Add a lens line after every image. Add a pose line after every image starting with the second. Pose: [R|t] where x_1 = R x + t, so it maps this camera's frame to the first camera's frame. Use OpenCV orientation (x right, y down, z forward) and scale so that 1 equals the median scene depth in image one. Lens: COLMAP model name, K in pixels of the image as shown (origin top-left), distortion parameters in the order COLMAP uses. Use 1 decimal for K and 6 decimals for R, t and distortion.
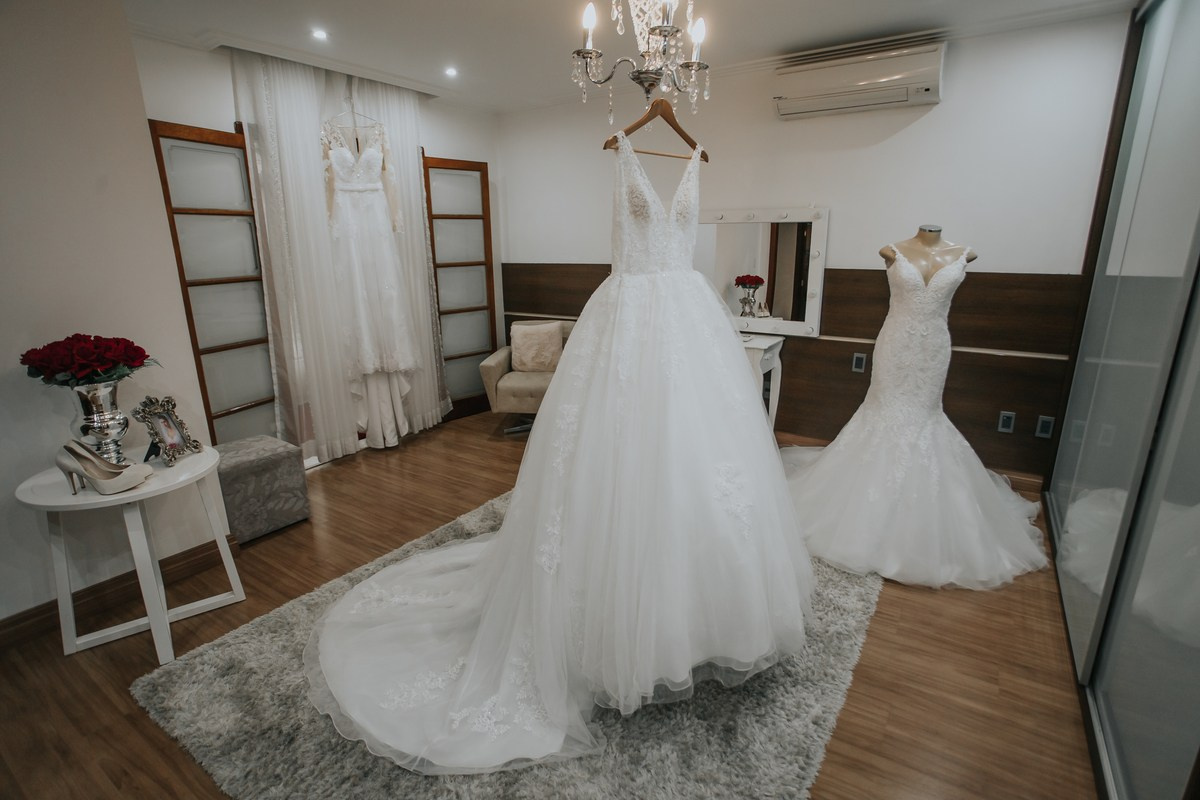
lens RADIAL K [[590.2, 0, 600.0], [0, 590.2, 400.0], [0, 0, 1]] dist [0.004111, 0.000986]
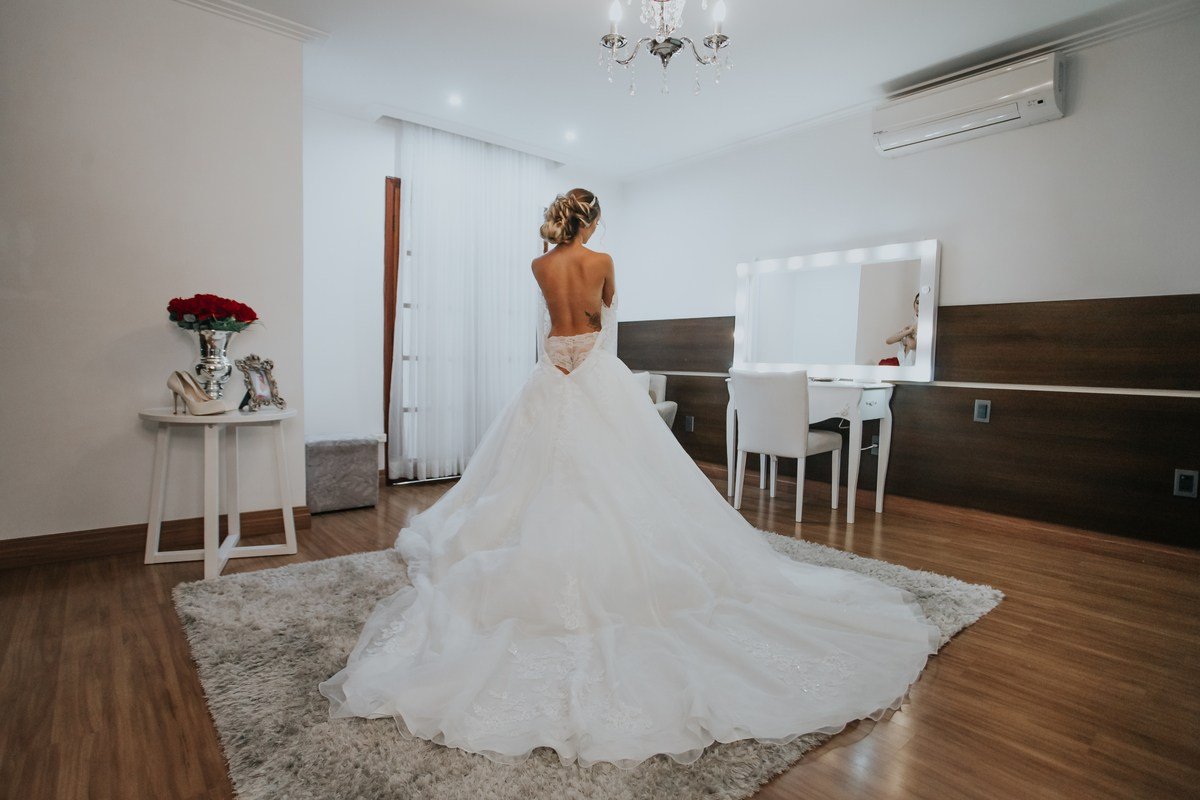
lens RADIAL K [[616.3, 0, 600.0], [0, 616.3, 400.0], [0, 0, 1]] dist [-0.005093, -0.000467]
pose [[0.959880, 0.050052, -0.275909, 0.258626], [-0.105739, 0.975912, -0.190825, 0.252669], [0.259712, 0.212343, 0.942051, 0.037438]]
